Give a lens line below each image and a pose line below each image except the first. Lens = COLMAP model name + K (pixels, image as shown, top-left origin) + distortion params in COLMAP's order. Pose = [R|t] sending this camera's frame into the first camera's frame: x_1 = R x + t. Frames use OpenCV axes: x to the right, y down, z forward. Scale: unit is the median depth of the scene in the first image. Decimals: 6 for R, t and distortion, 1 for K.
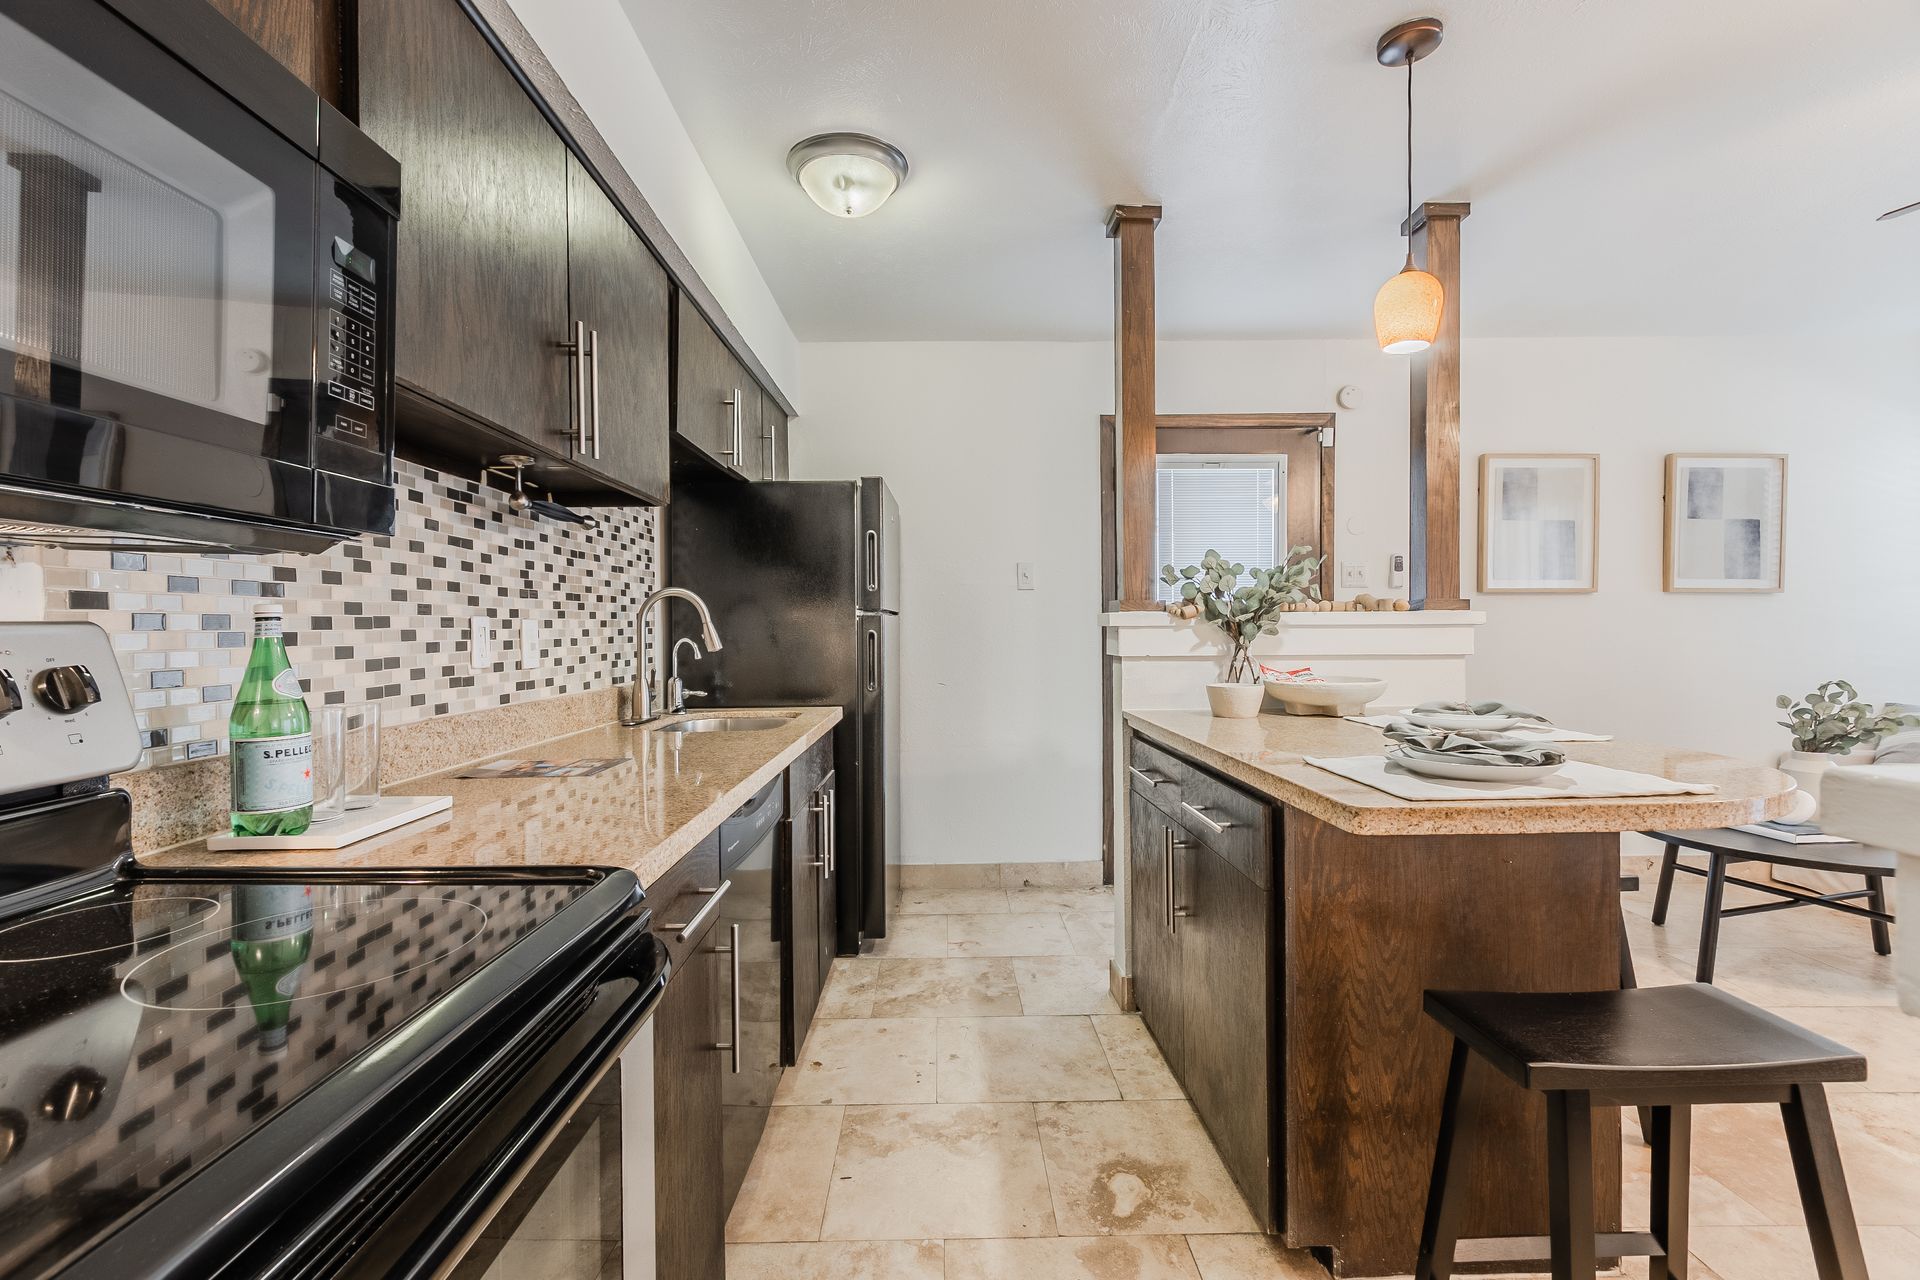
lens RADIAL K [[842.2, 0, 944.4], [0, 842.2, 626.9], [0, 0, 1]] dist [0.003054, 0.000651]
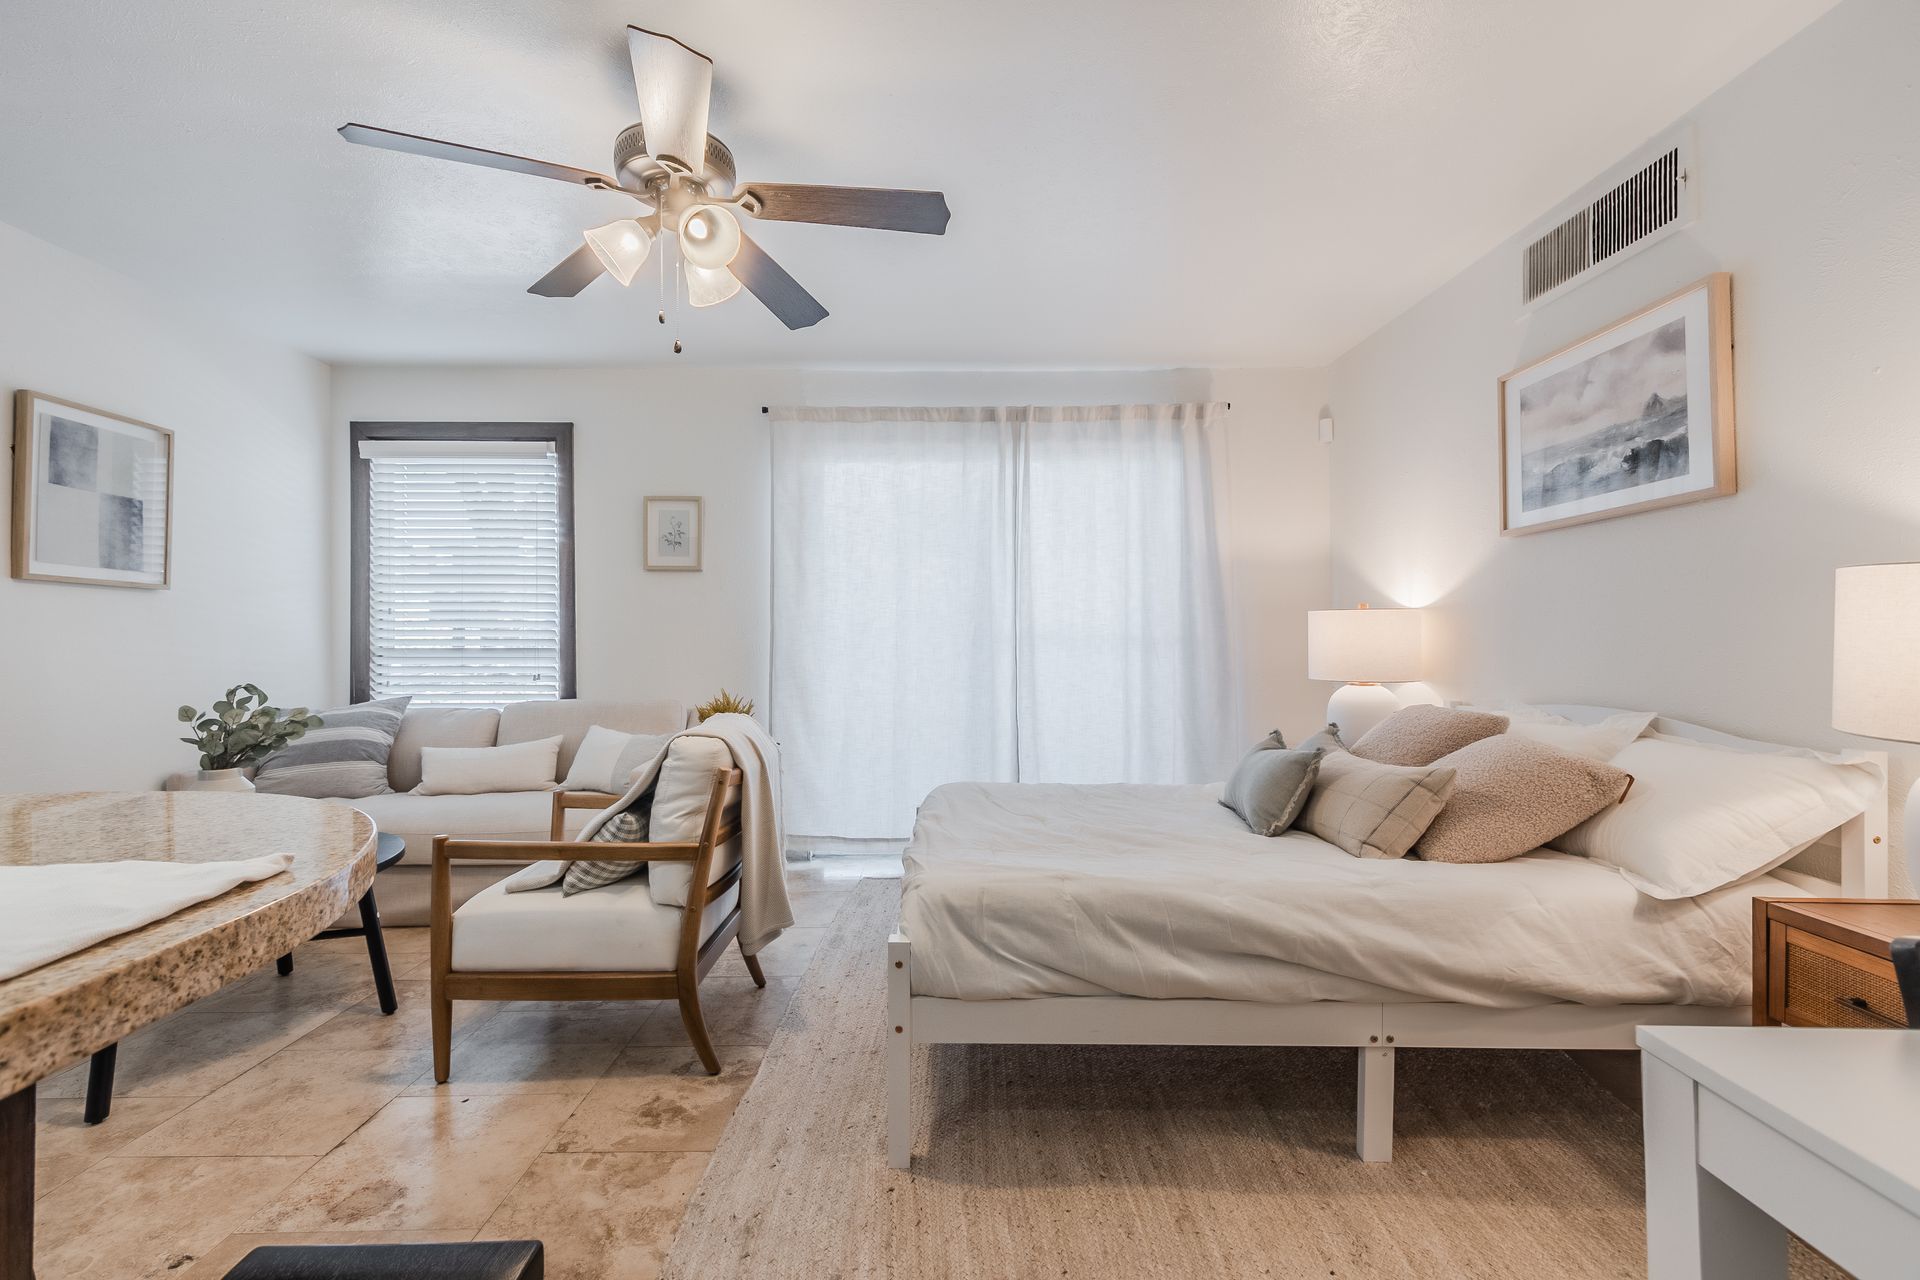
lens RADIAL K [[842.2, 0, 963.1], [0, 842.2, 637.1], [0, 0, 1]] dist [0.003054, 0.000651]
pose [[-0.001157, 0.010209, 0.999947, 0.286955], [0.005783, 0.999931, -0.010202, 0.046727], [-0.999983, 0.005771, -0.001216, 0.421876]]
